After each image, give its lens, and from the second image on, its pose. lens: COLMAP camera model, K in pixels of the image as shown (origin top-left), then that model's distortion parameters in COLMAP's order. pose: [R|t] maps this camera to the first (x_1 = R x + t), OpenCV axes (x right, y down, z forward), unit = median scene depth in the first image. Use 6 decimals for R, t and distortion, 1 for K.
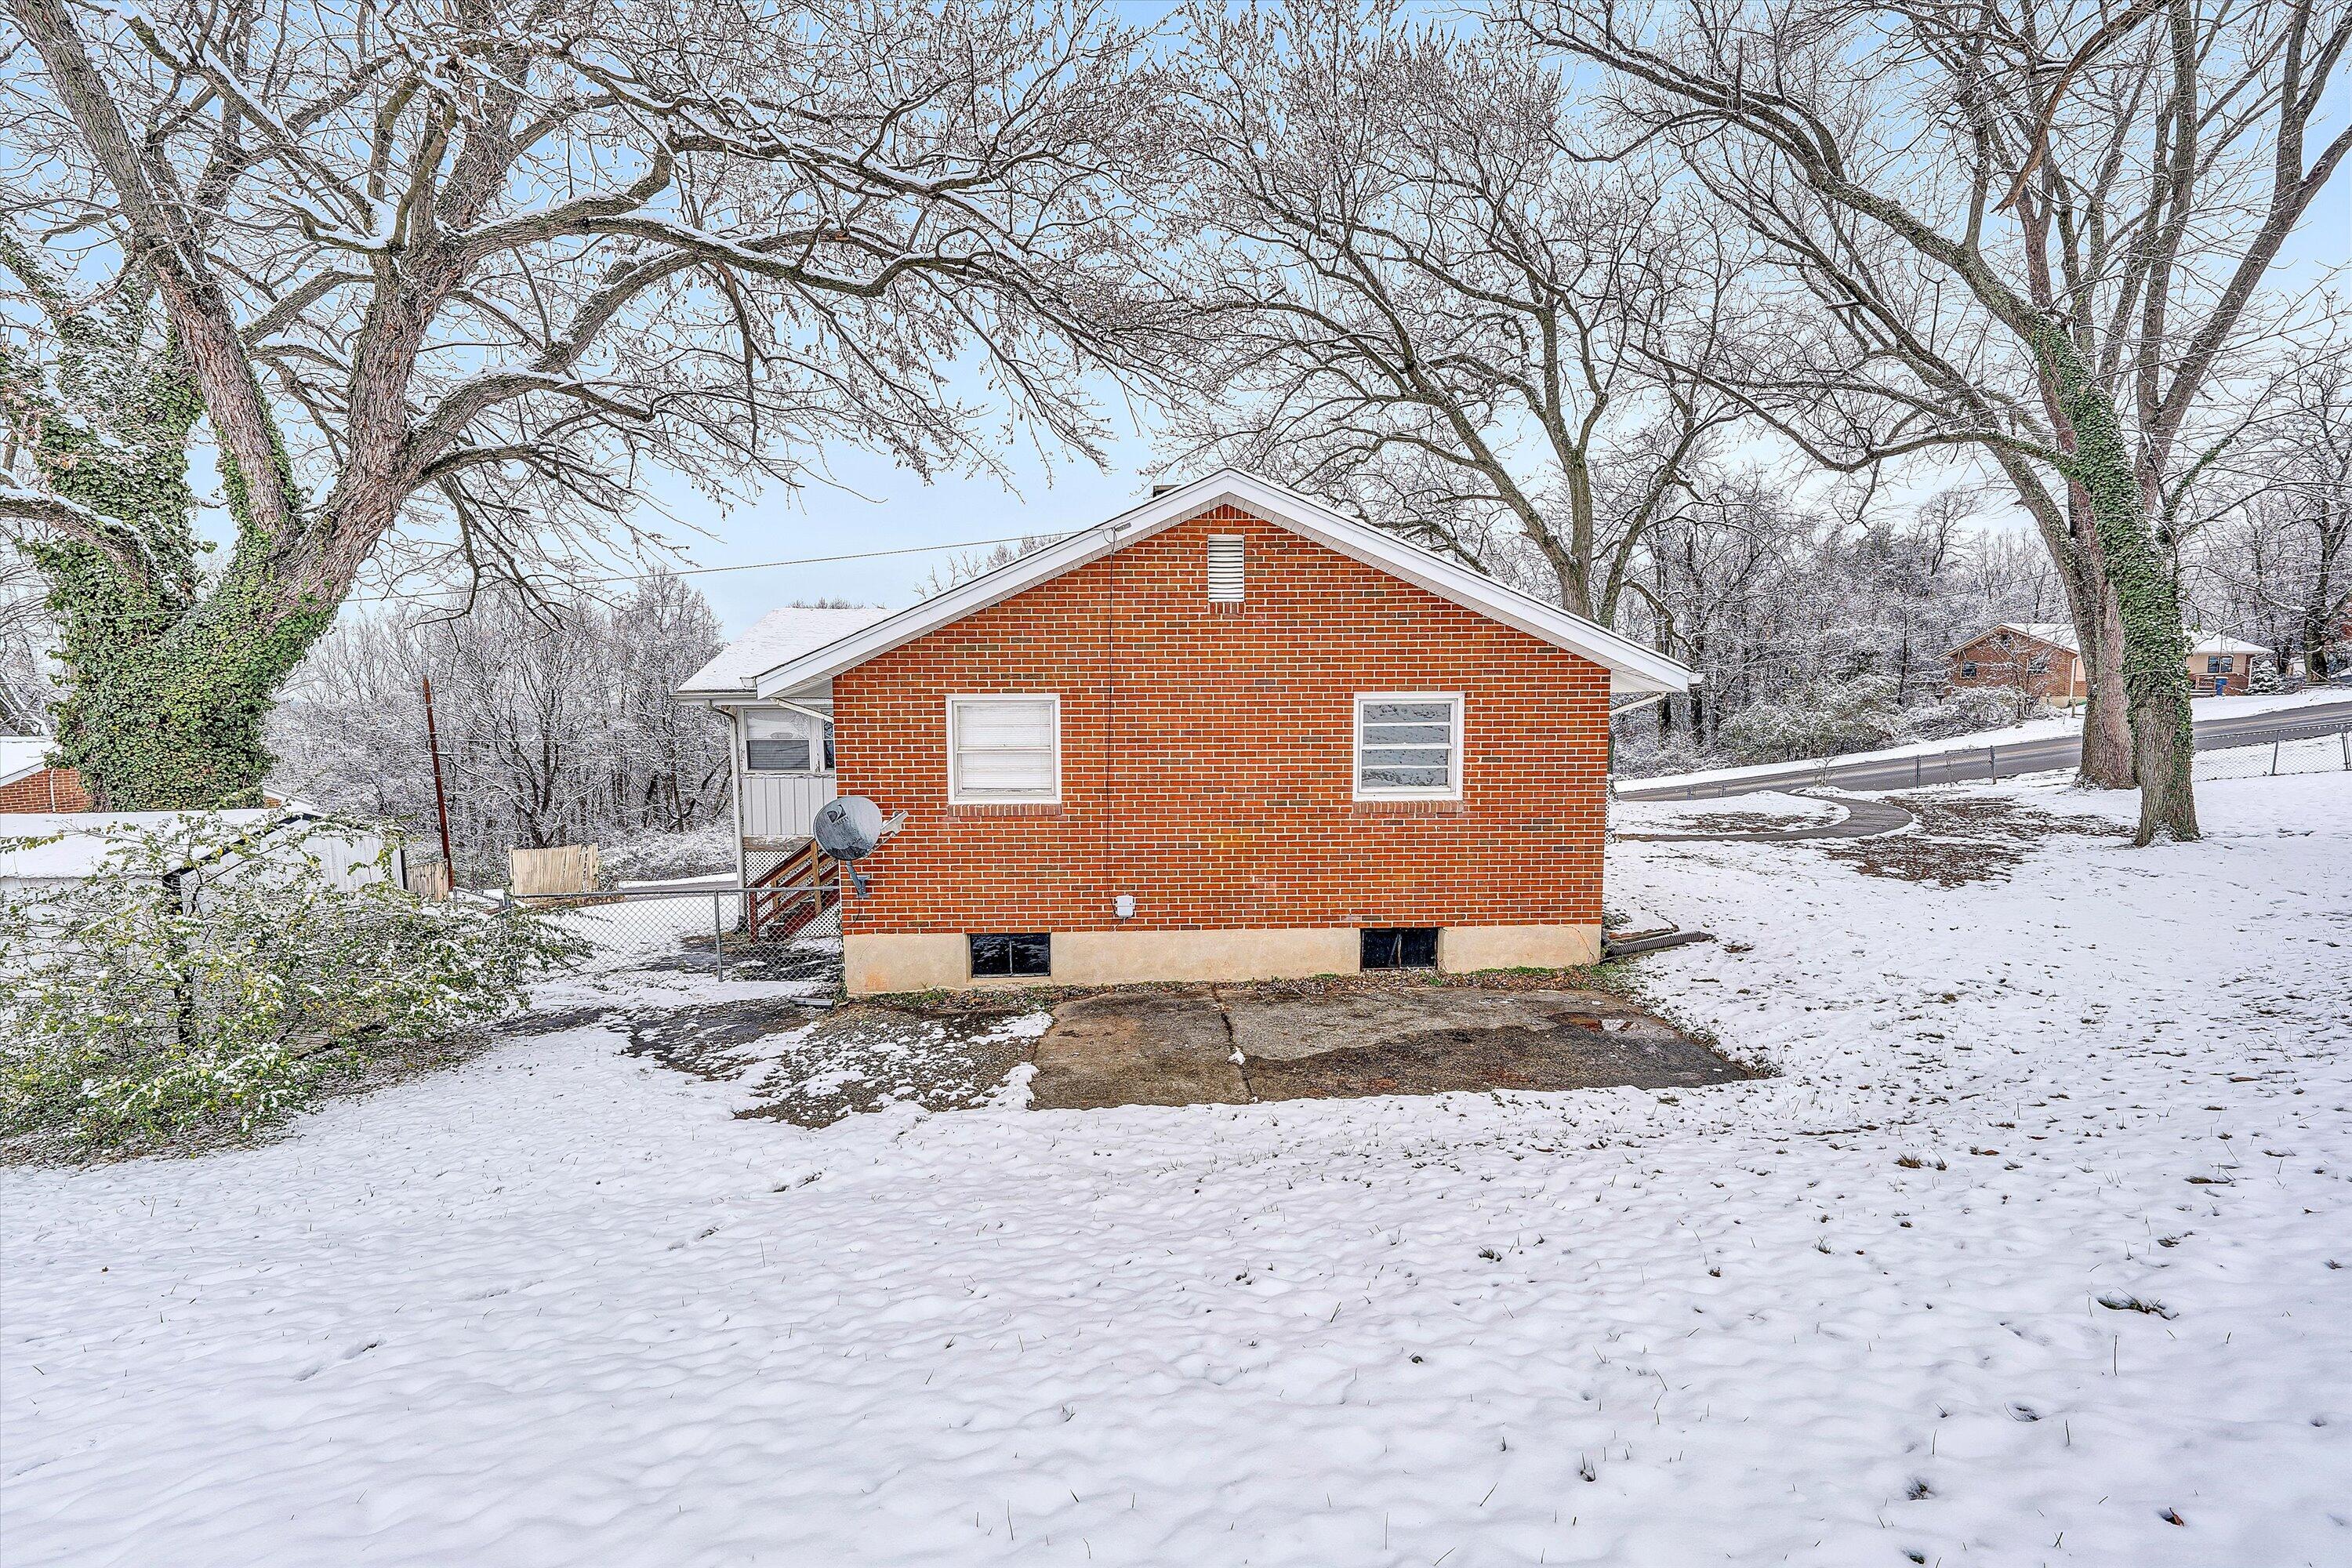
lens RADIAL K [[918.4, 0, 1176.0], [0, 918.4, 784.0], [0, 0, 1]] dist [-0.001881, 0.000038]
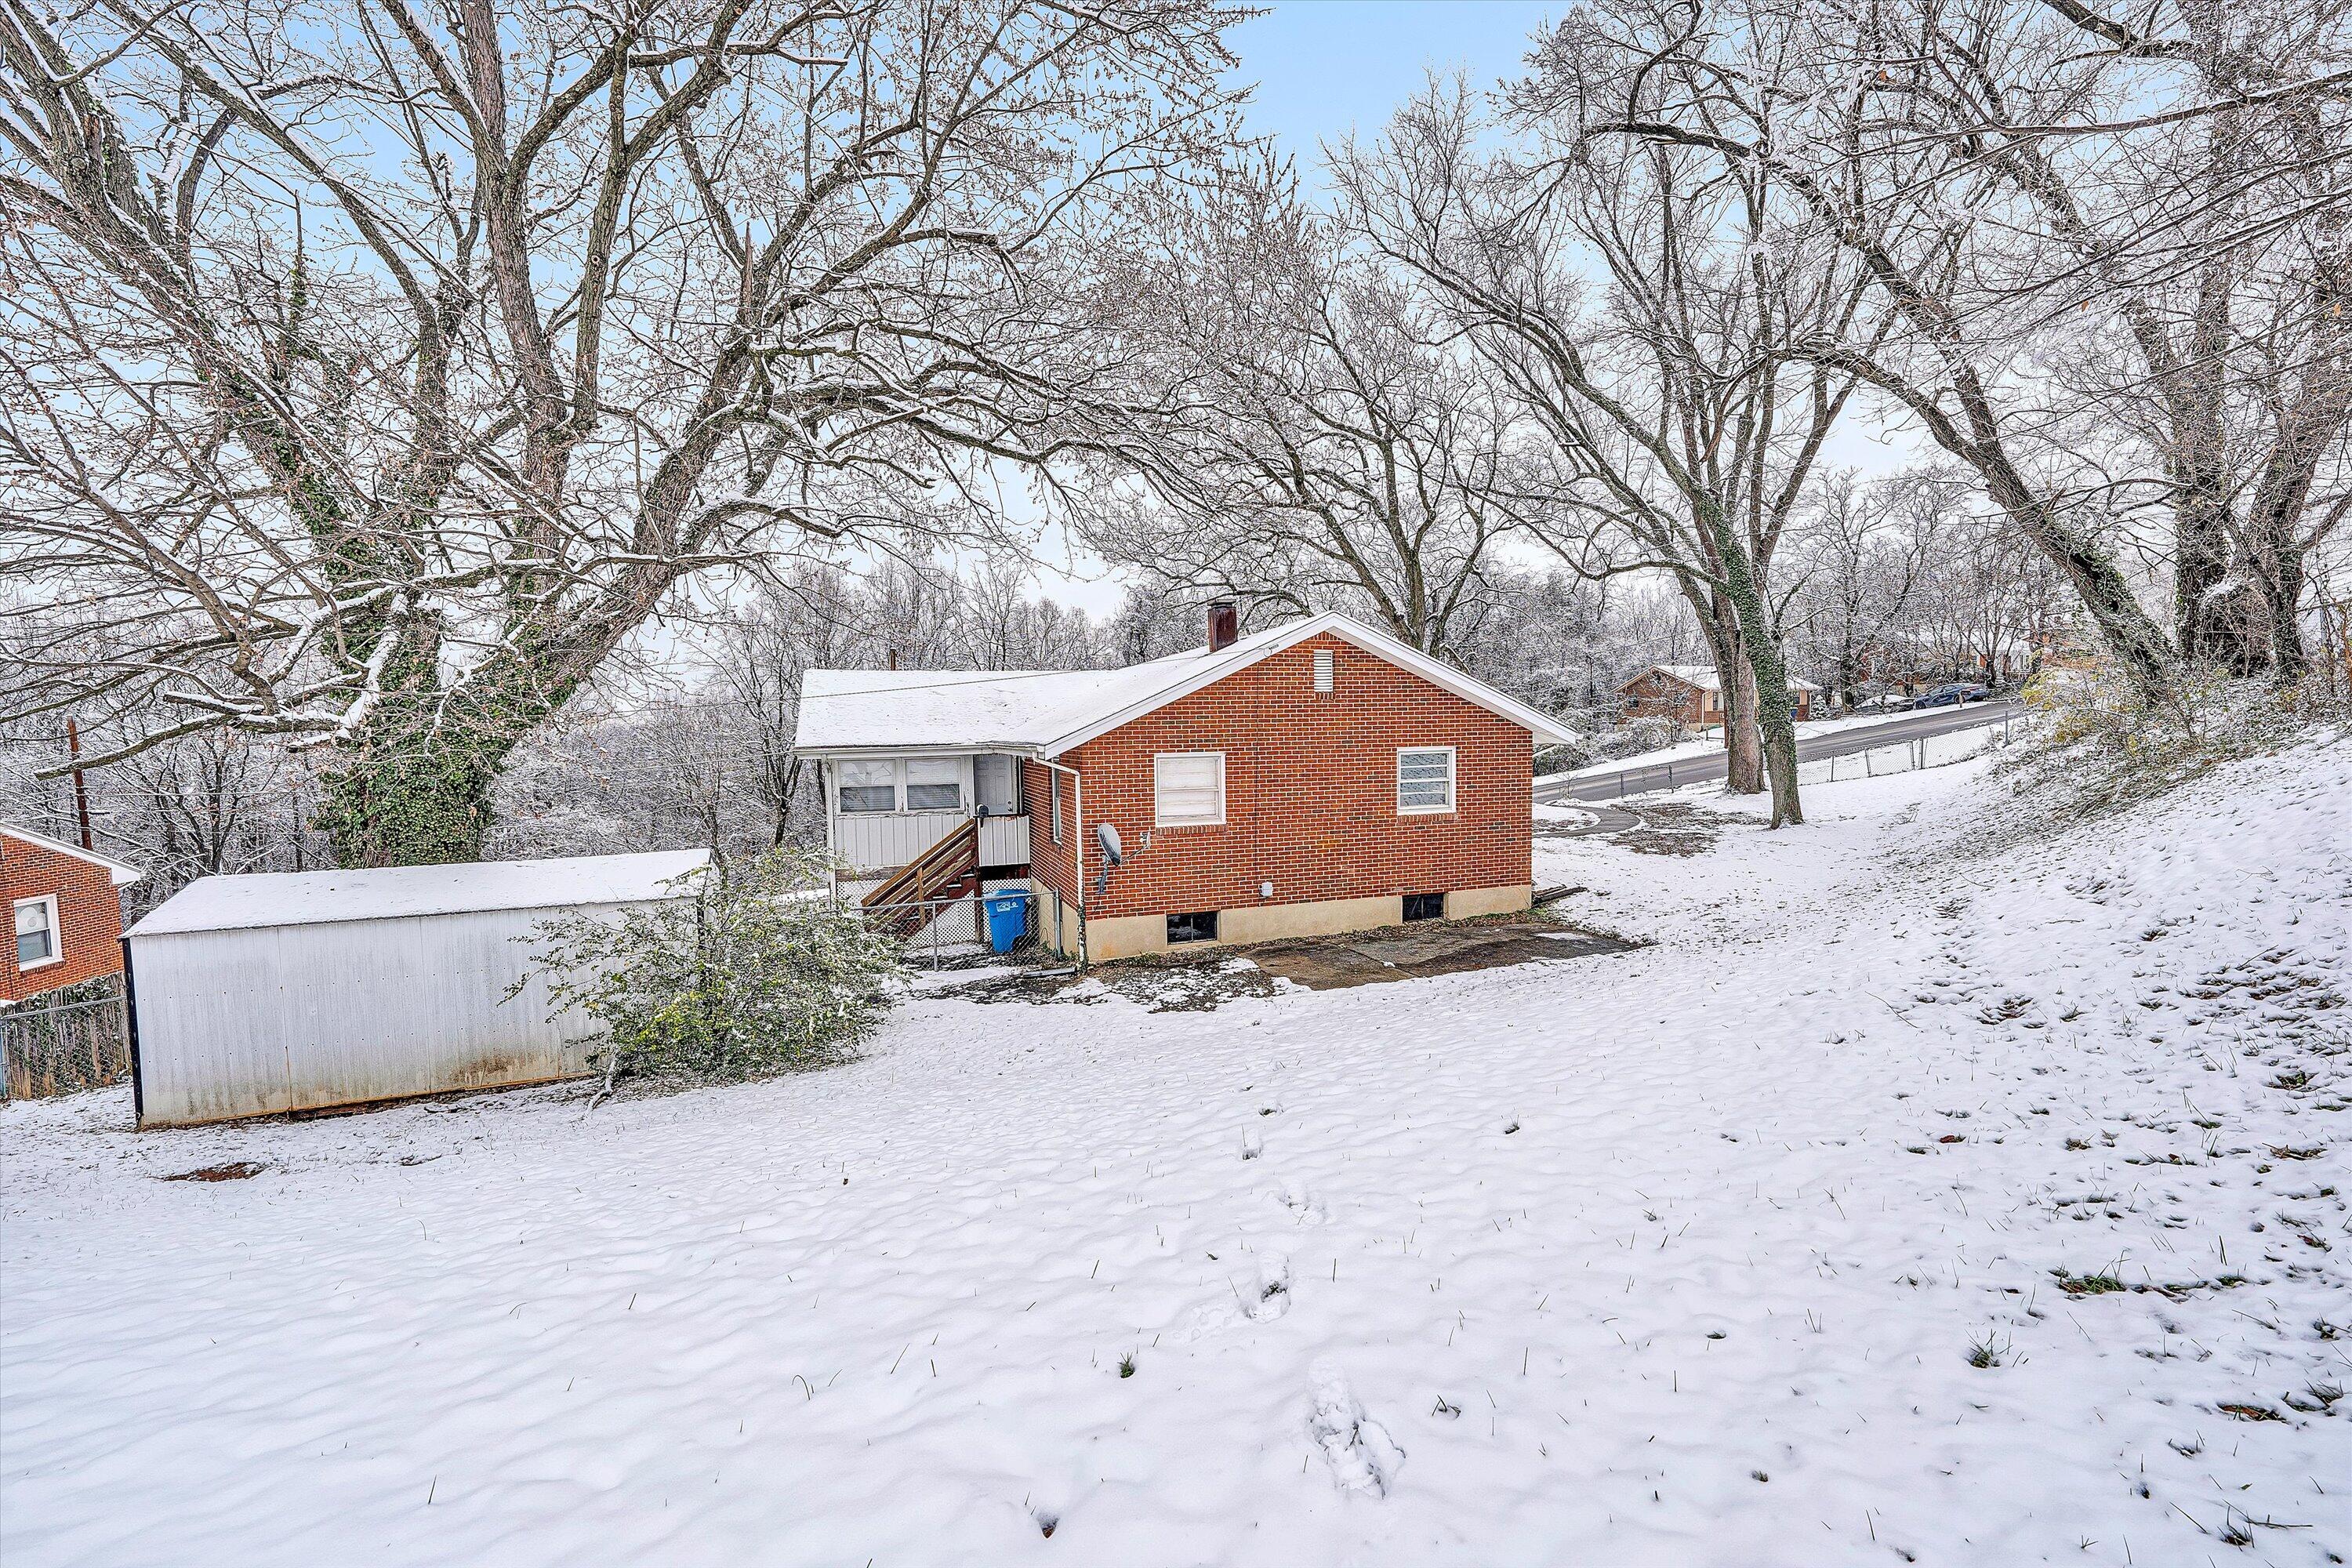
lens RADIAL K [[936.3, 0, 1192.1], [0, 936.3, 785.3], [0, 0, 1]] dist [-0.000553, -0.000090]
pose [[0.960413, -0.027680, 0.277203, -0.390060], [0.036147, 0.999022, -0.025479, -0.003079], [-0.276227, 0.034491, 0.960473, -0.304158]]
